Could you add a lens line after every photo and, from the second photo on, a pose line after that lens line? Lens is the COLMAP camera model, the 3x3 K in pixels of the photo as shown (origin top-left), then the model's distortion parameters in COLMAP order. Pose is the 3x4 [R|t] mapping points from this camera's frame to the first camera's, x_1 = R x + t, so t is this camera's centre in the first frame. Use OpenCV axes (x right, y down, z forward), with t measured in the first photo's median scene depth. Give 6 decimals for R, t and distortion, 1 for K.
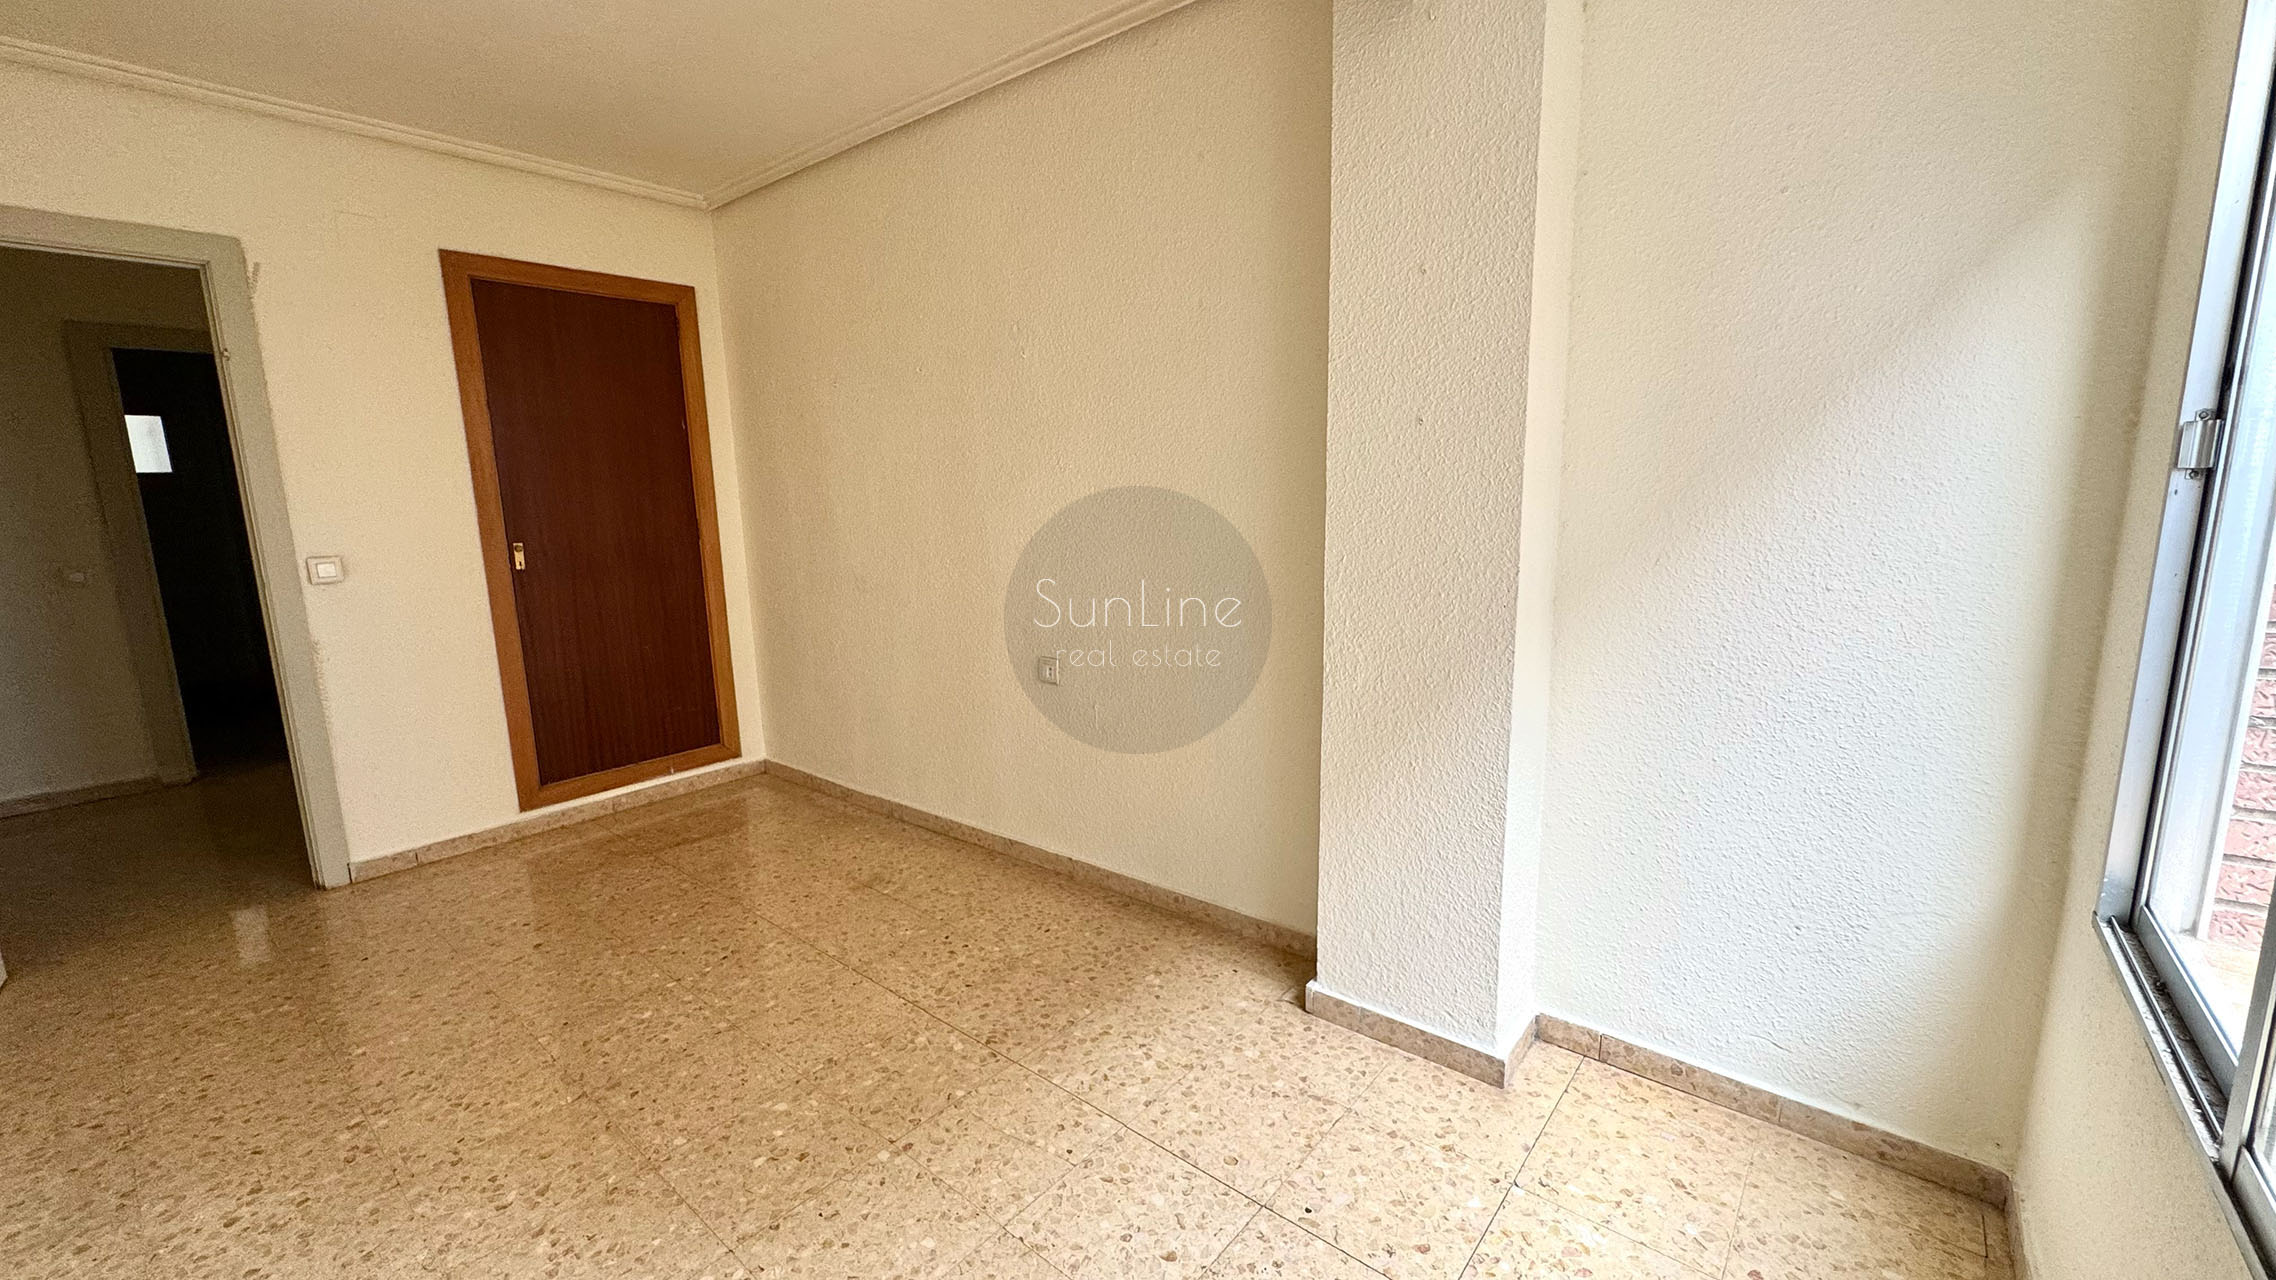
lens RADIAL K [[905.2, 0, 1128.1], [0, 905.2, 641.4], [0, 0, 1]] dist [-0.002956, 0.000100]
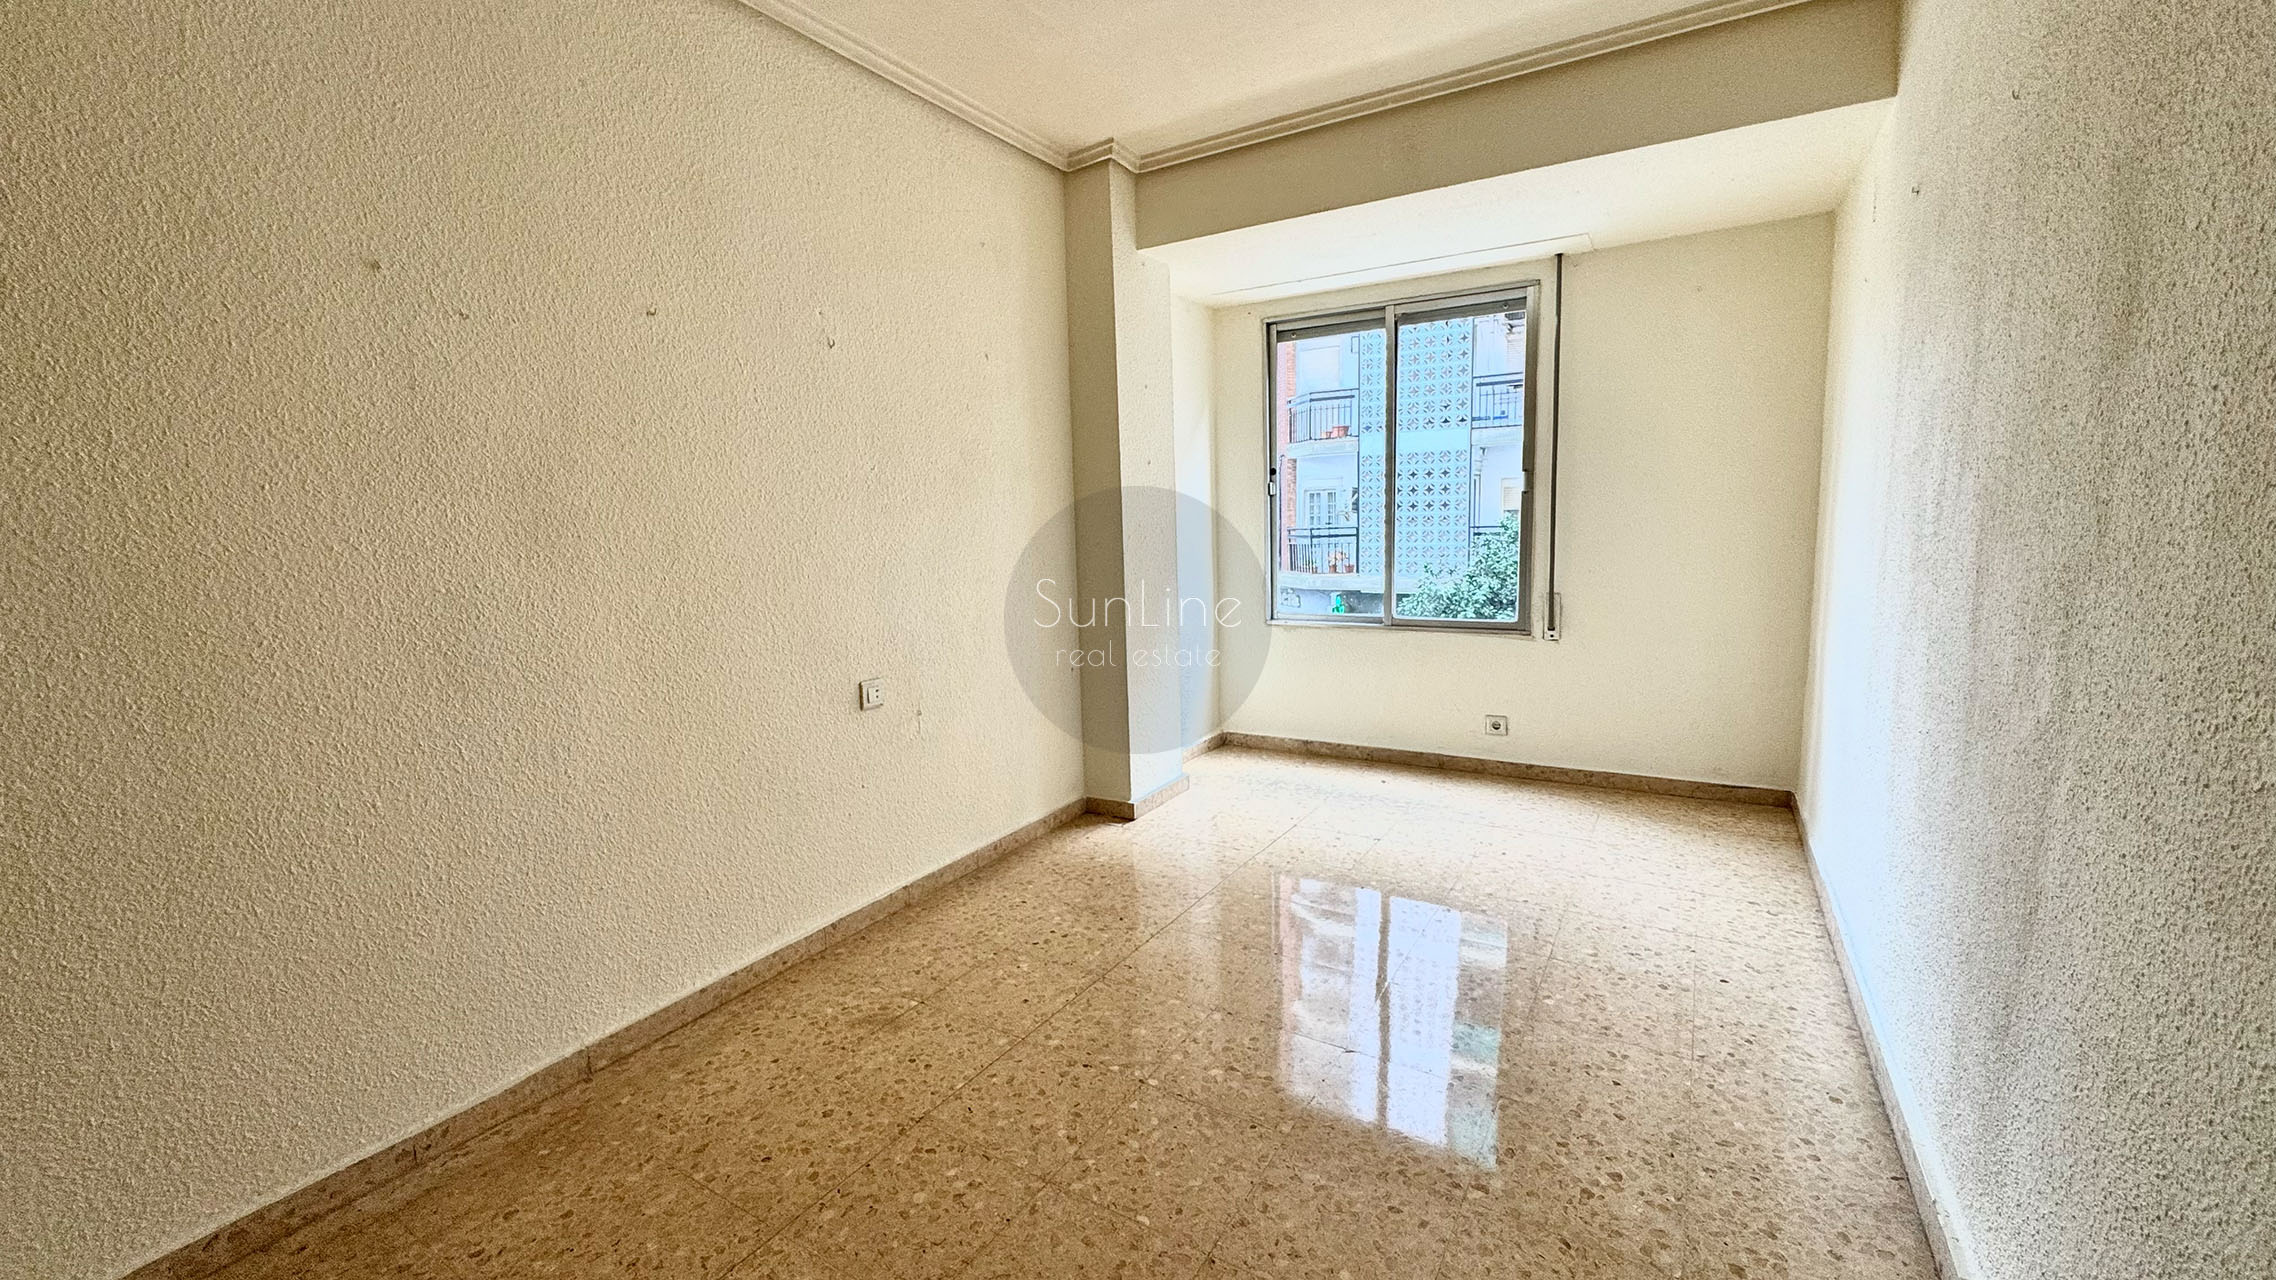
lens RADIAL K [[905.2, 0, 1127.8], [0, 905.2, 642.2], [0, 0, 1]] dist [-0.002956, 0.000100]
pose [[-0.135824, -0.110053, 0.984602, -1.062398], [0.201686, 0.969929, 0.136235, -0.097022], [-0.969987, 0.217085, -0.109544, 0.869881]]
